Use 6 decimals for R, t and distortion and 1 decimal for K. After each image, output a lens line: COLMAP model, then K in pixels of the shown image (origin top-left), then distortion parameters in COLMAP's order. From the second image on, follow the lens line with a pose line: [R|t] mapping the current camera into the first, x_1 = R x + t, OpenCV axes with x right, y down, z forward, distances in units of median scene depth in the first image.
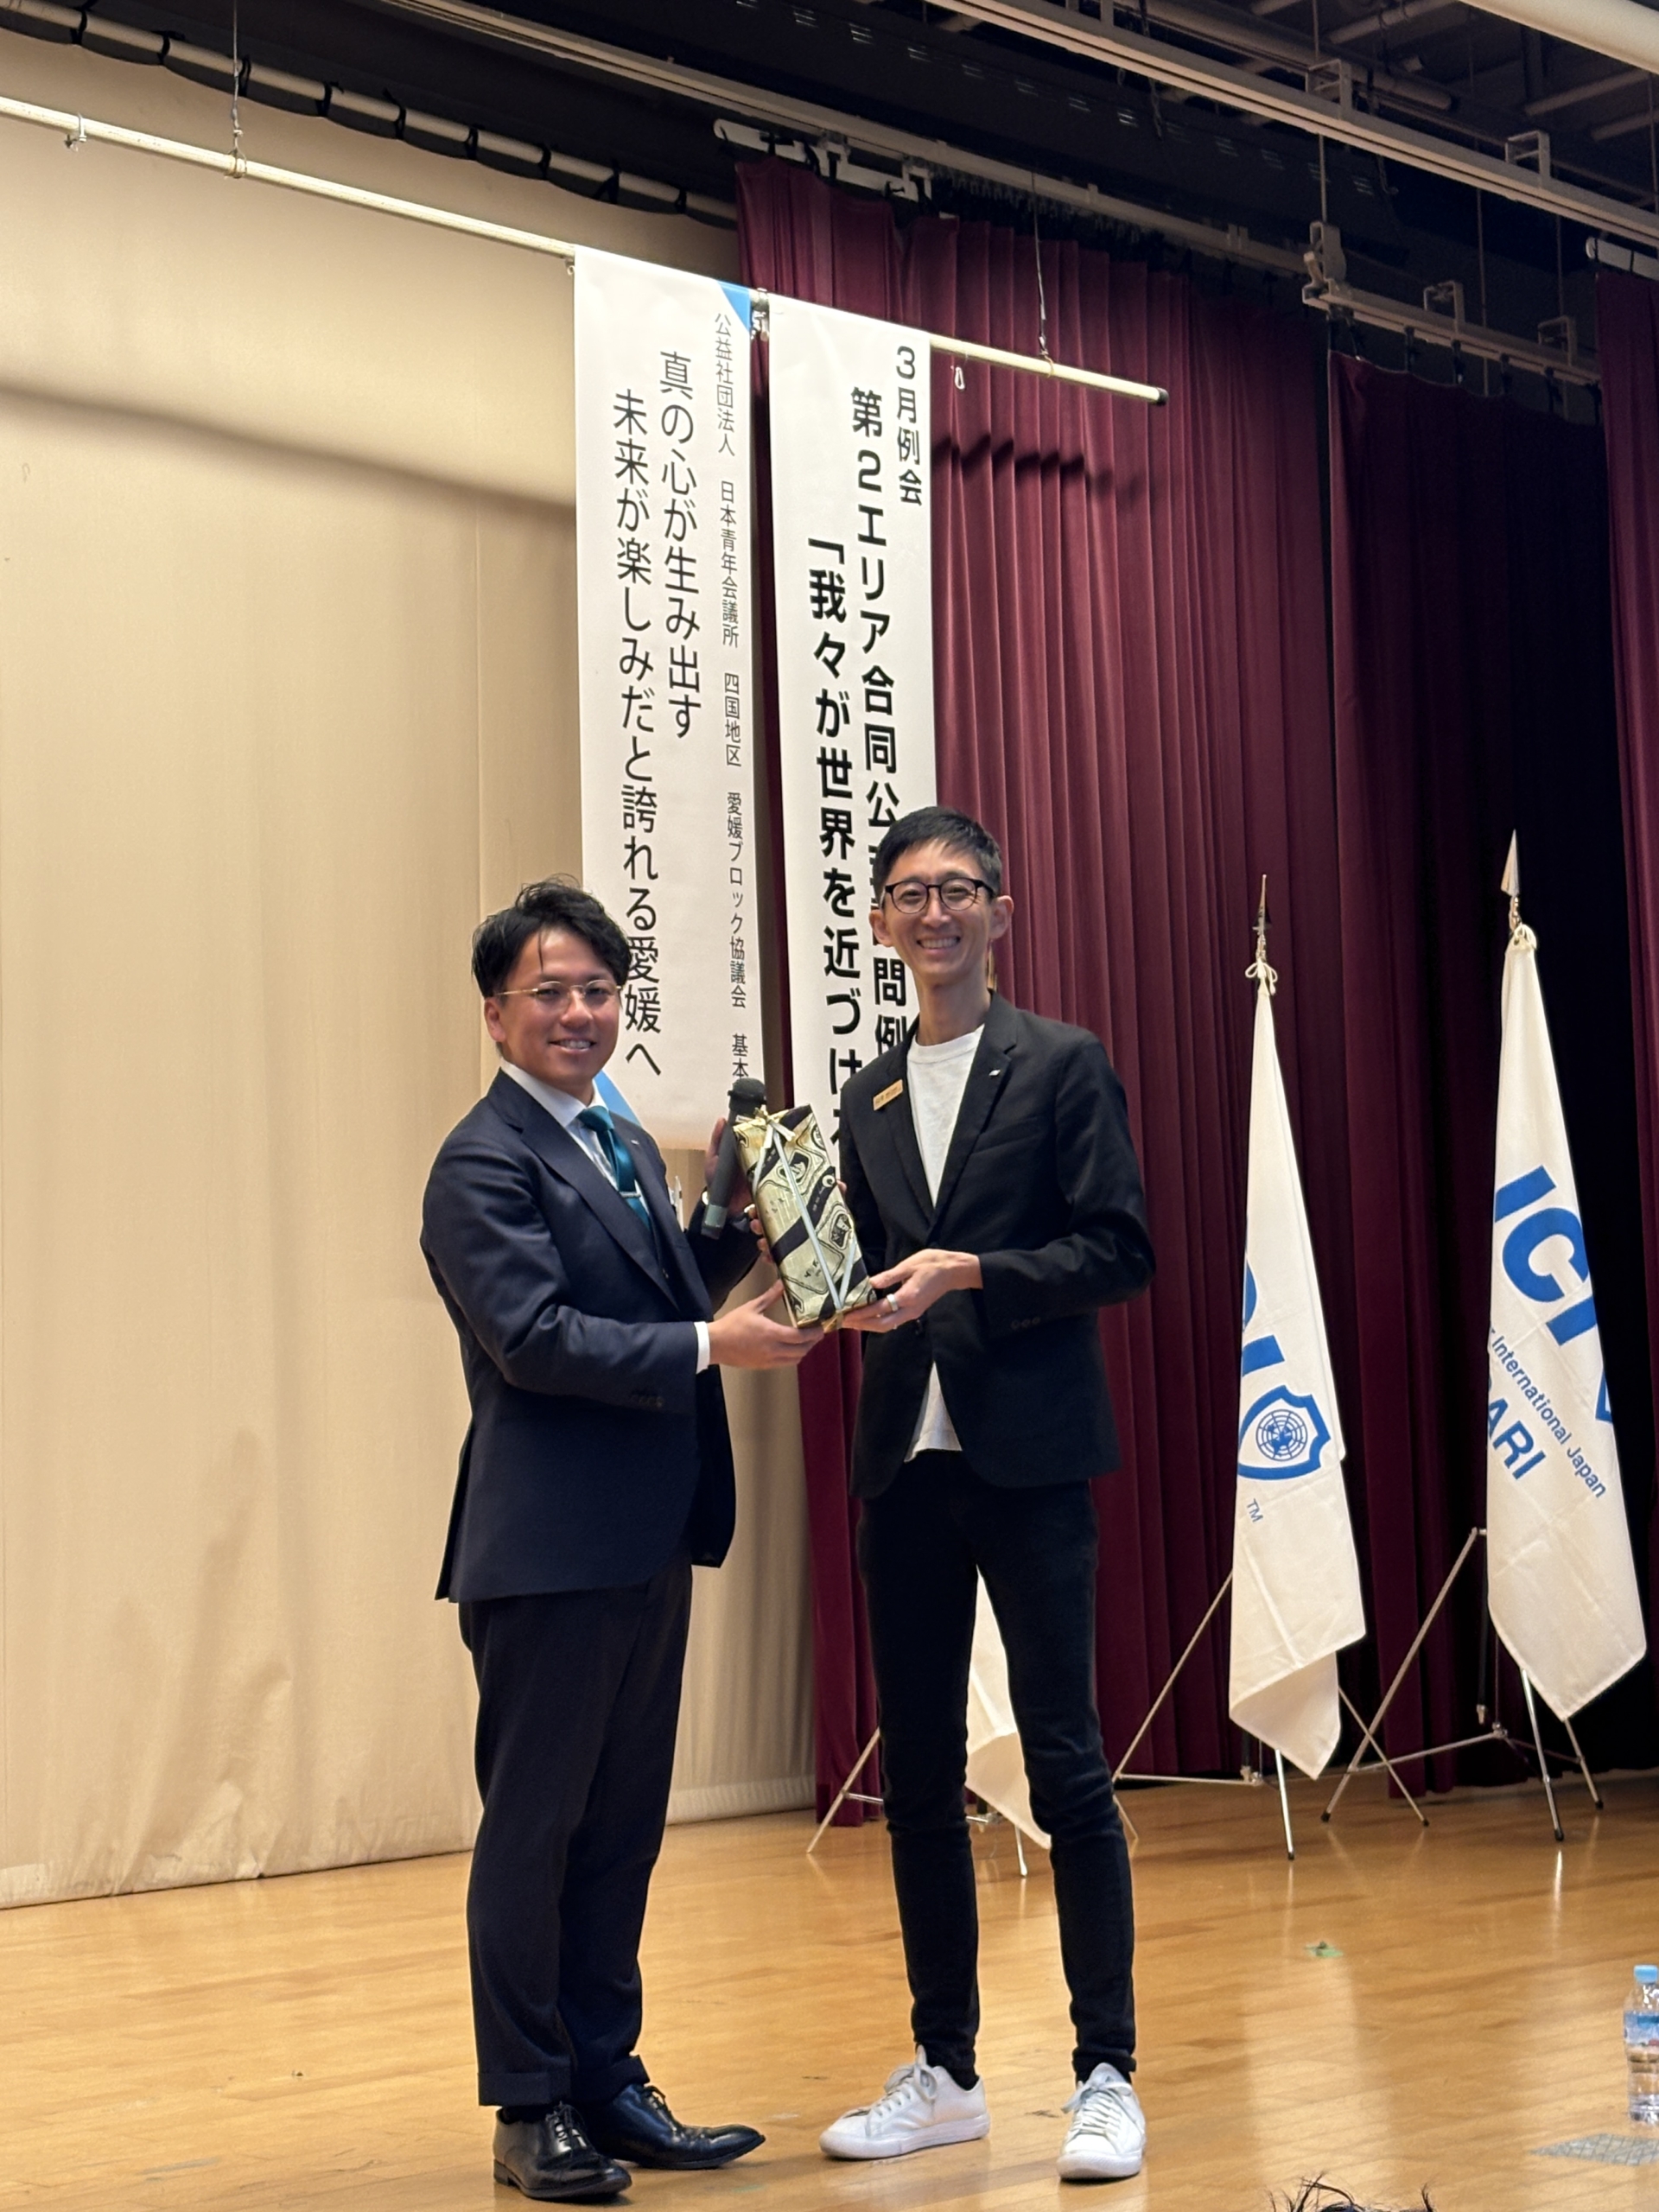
lens RADIAL K [[3898.7, 0, 762.1], [0, 3898.7, 1103.5], [0, 0, 1]] dist [0.179977, -0.265126]
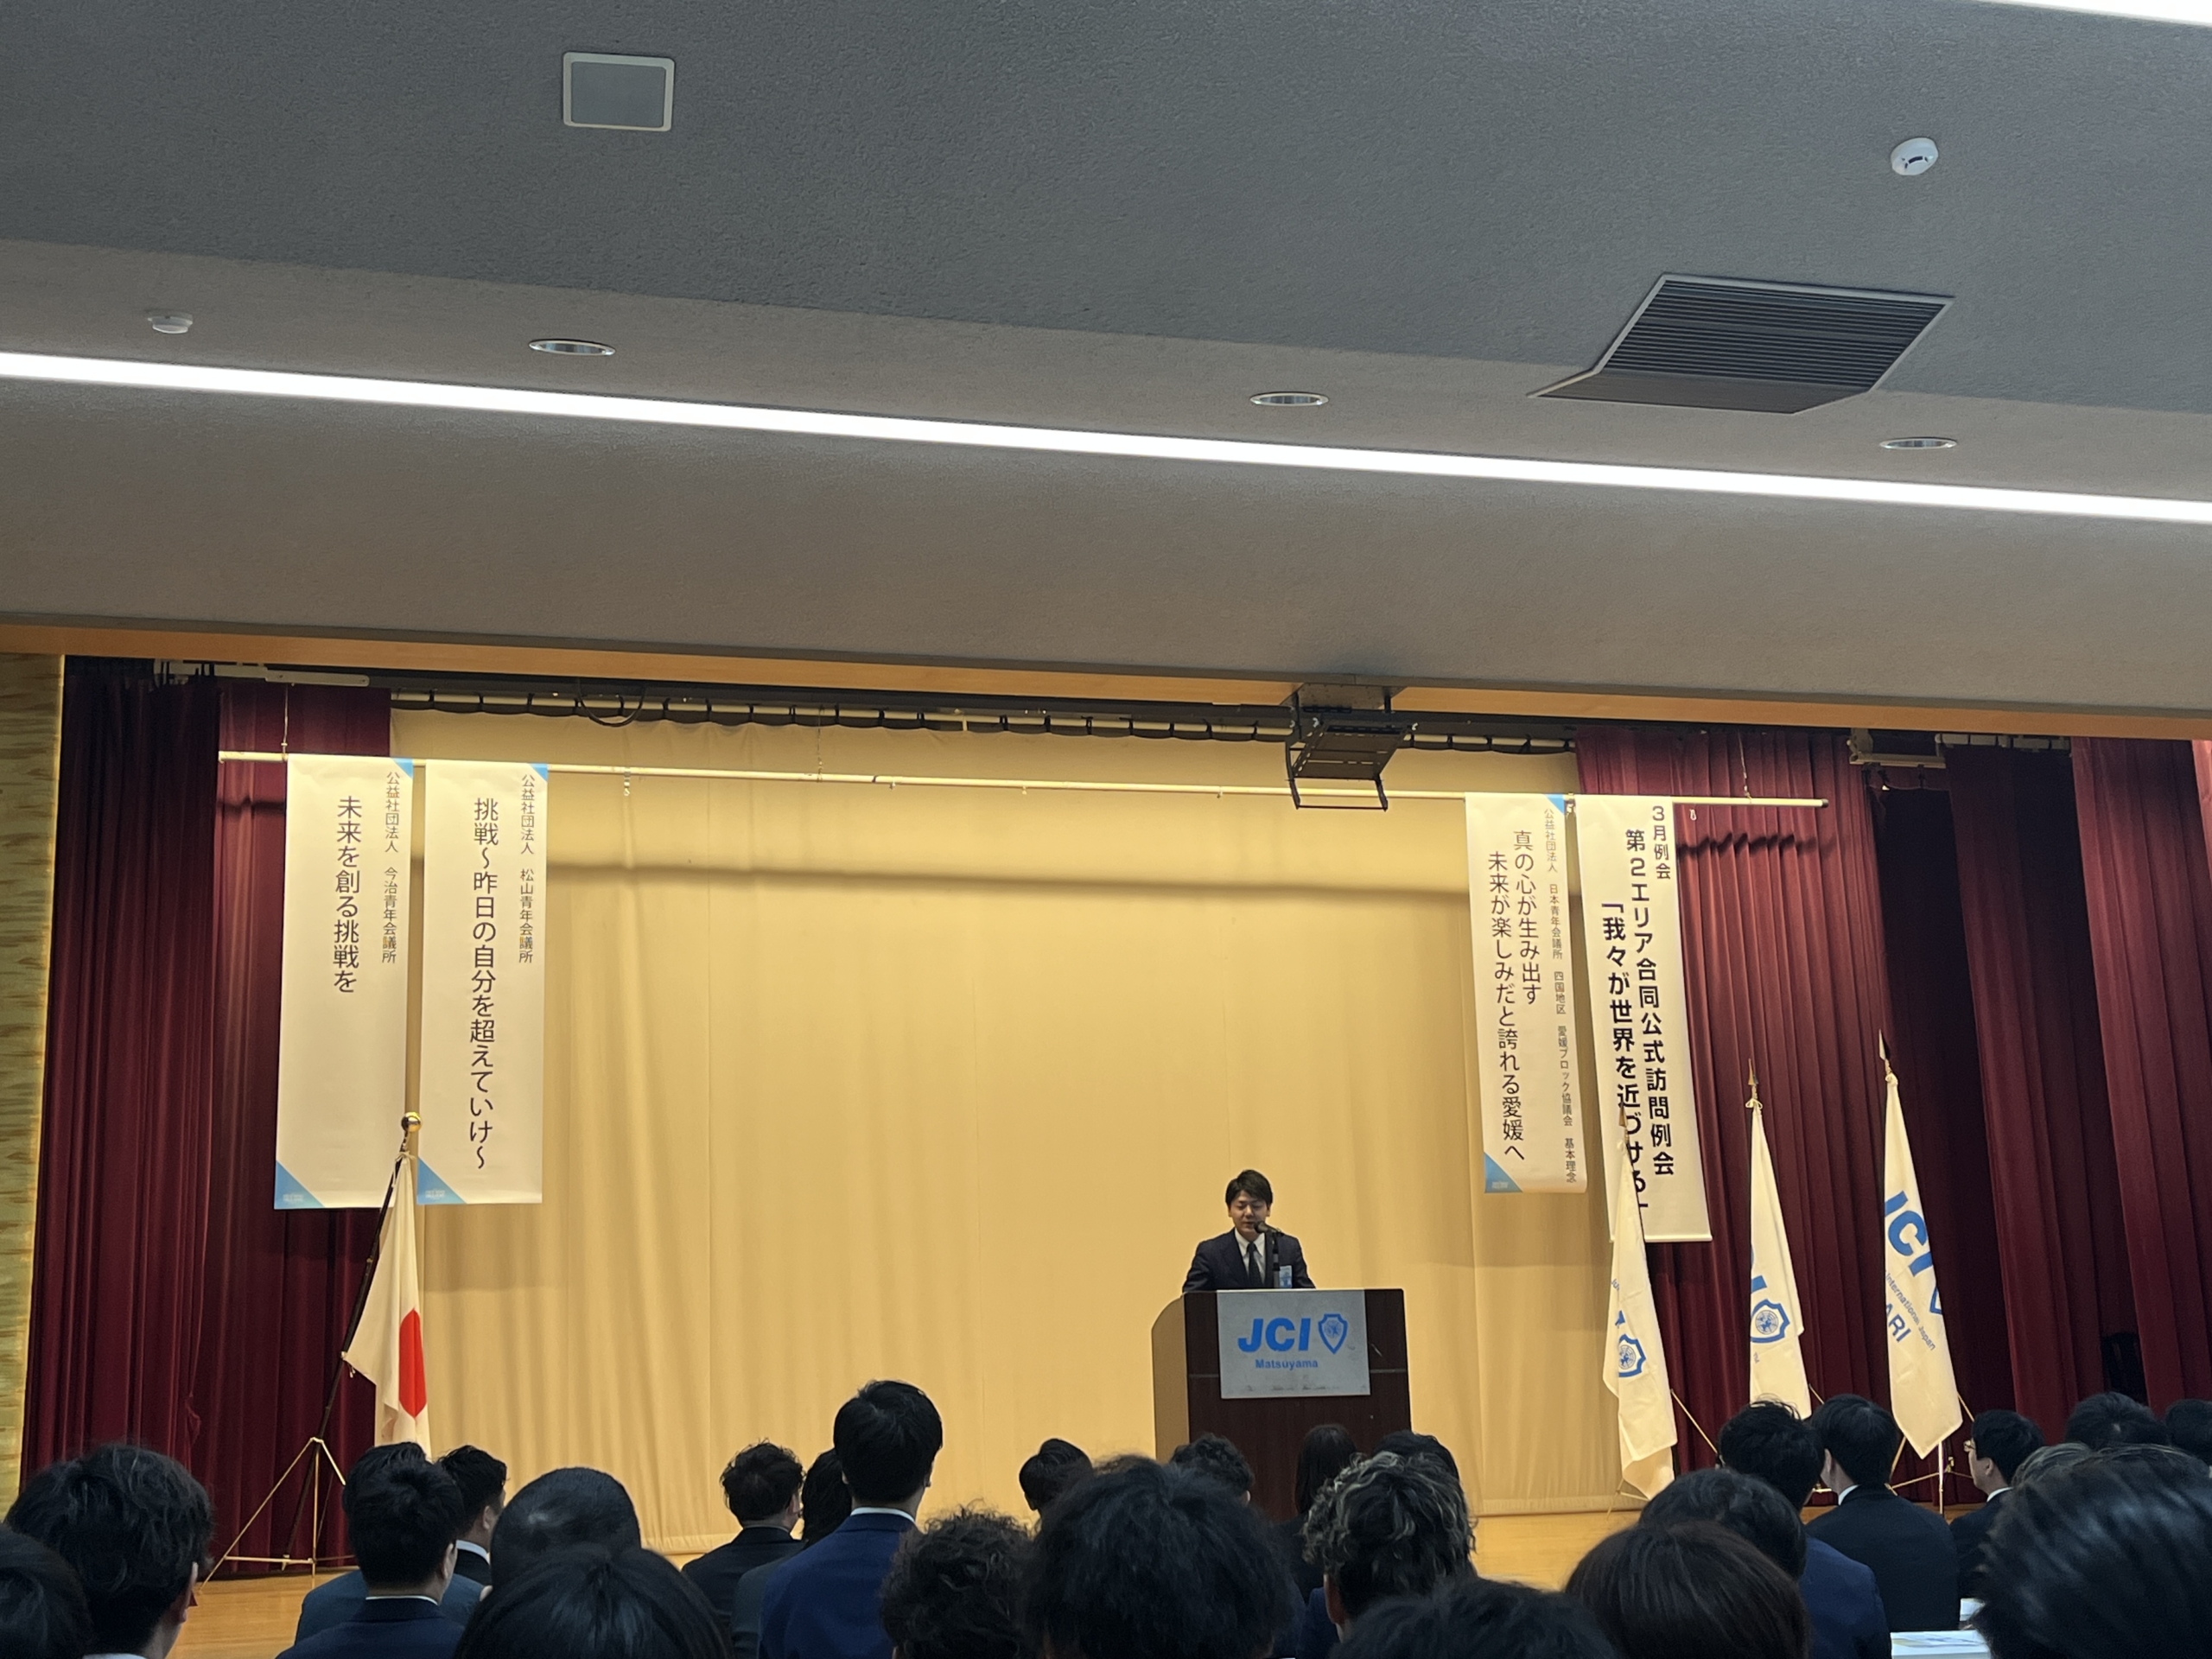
lens RADIAL K [[2651.1, 0, 1112.4], [0, 2651.1, 862.5], [0, 0, 1]] dist [0.167103, -0.463091]
pose [[0.877289, -0.096676, -0.470124, 0.475359], [0.051510, 0.992811, -0.108039, -0.022382], [0.477190, 0.070565, 0.875963, -0.424573]]
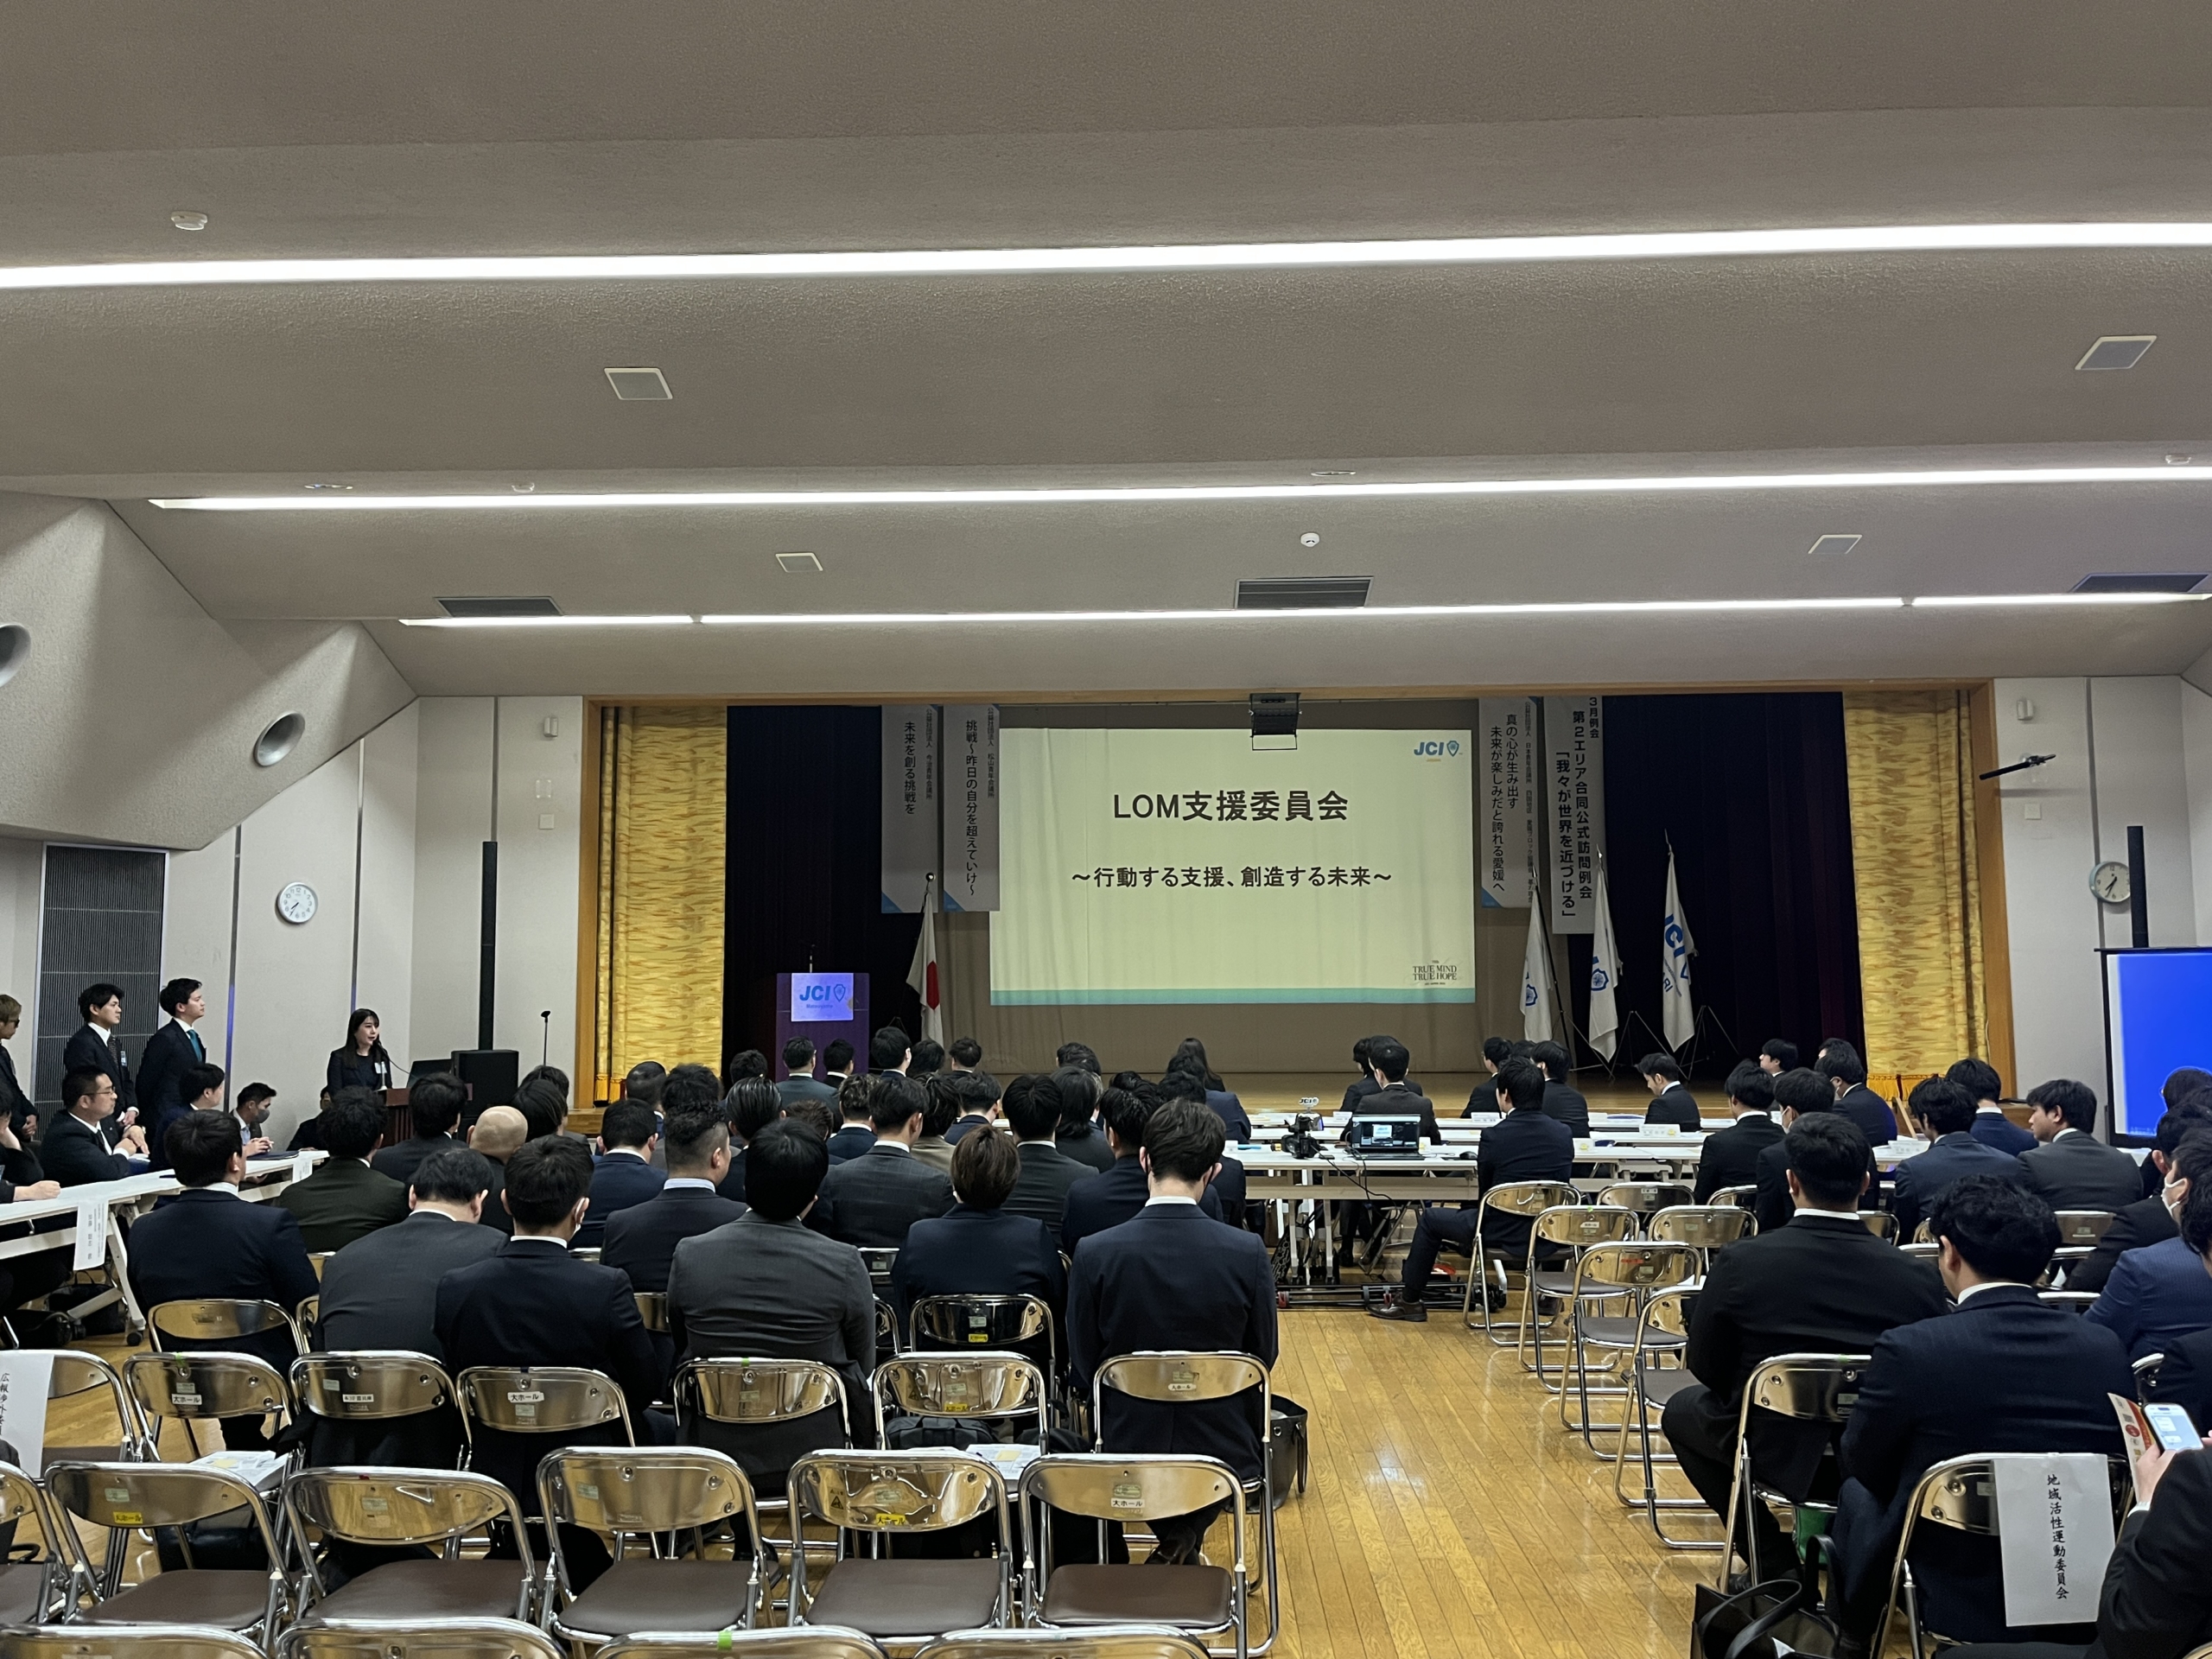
lens RADIAL K [[1675.9, 0, 1113.8], [0, 1675.9, 844.6], [0, 0, 1]] dist [0.085120, -0.109510]
pose [[0.697904, -0.038710, -0.715144, 0.936547], [0.053314, 0.998576, -0.002023, -0.072401], [0.714204, -0.036715, 0.698974, -0.535916]]
